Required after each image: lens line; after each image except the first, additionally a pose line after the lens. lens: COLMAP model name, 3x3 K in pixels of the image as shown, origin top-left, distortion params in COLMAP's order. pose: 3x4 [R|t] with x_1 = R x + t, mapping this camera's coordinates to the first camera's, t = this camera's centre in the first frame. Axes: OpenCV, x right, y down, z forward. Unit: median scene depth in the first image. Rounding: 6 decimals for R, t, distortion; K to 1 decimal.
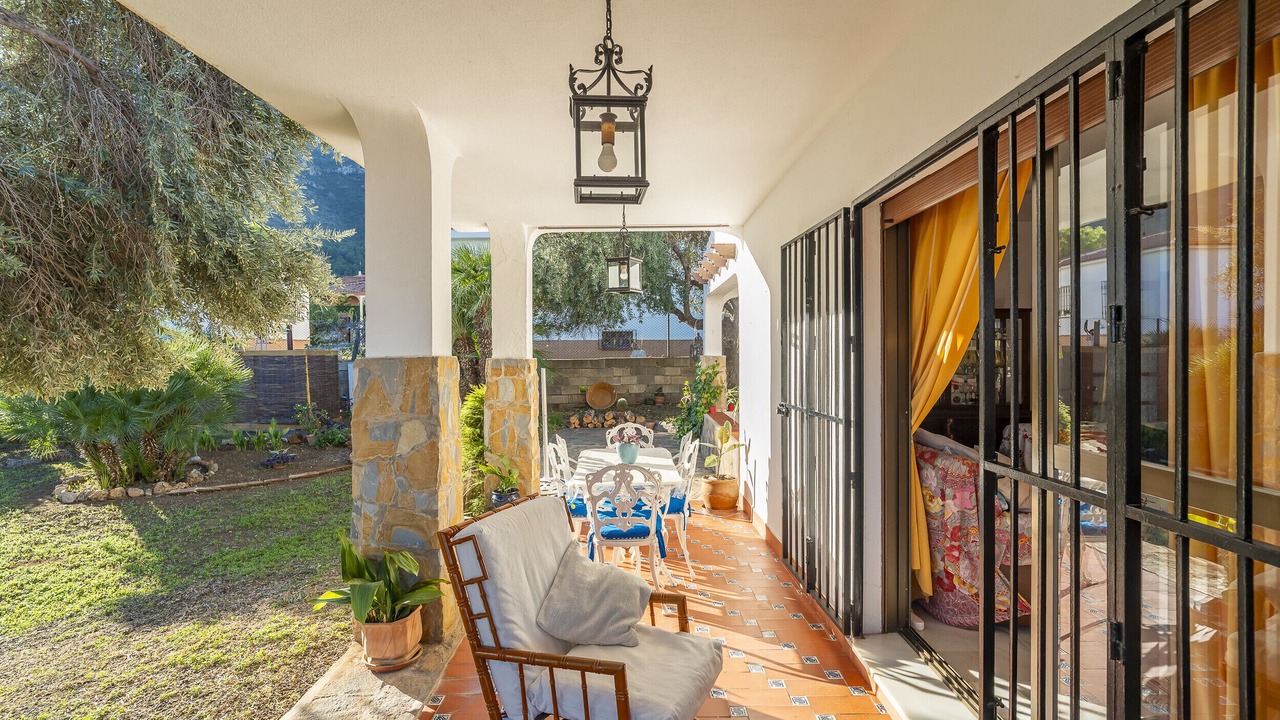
lens RADIAL K [[627.8, 0, 629.7], [0, 627.8, 346.5], [0, 0, 1]] dist [-0.016110, 0.001766]
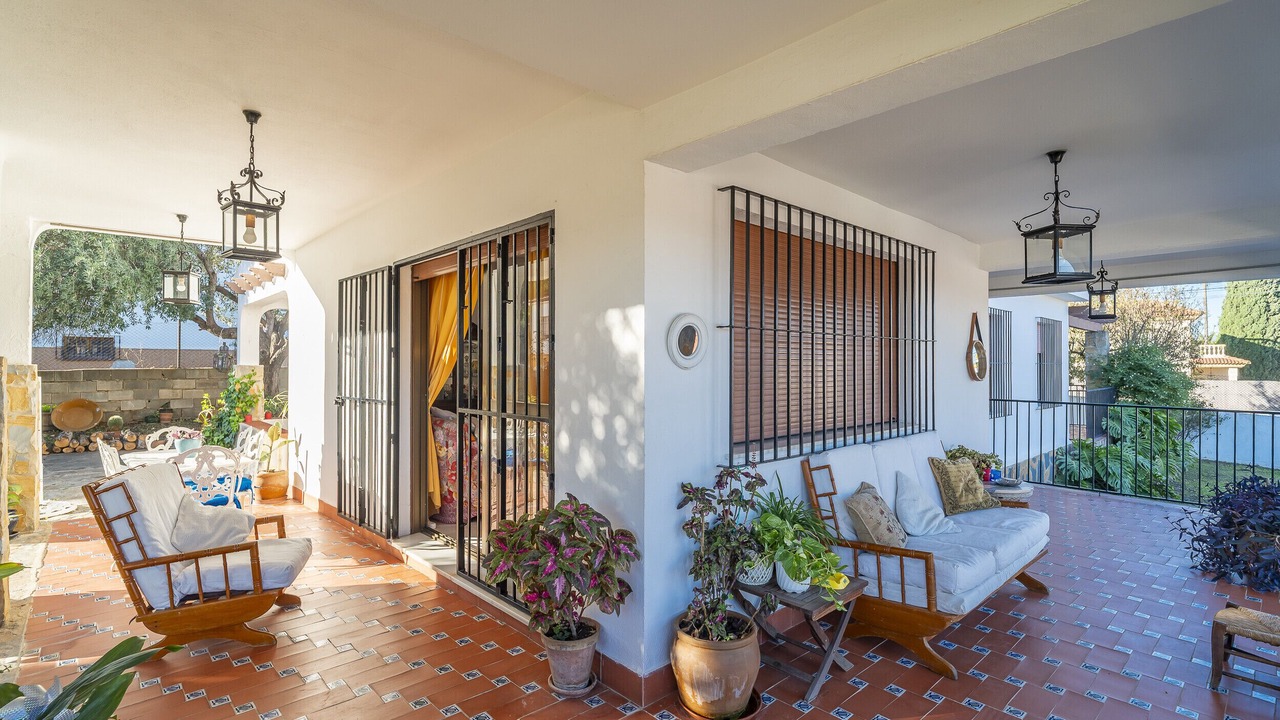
lens RADIAL K [[586.9, 0, 606.1], [0, 586.9, 368.6], [0, 0, 1]] dist [-0.001409, 0.000261]
pose [[0.764194, 0.002302, 0.644982, -0.175075], [-0.012284, 0.999864, 0.010986, 0.013220], [-0.644869, -0.016319, 0.764119, -0.444854]]
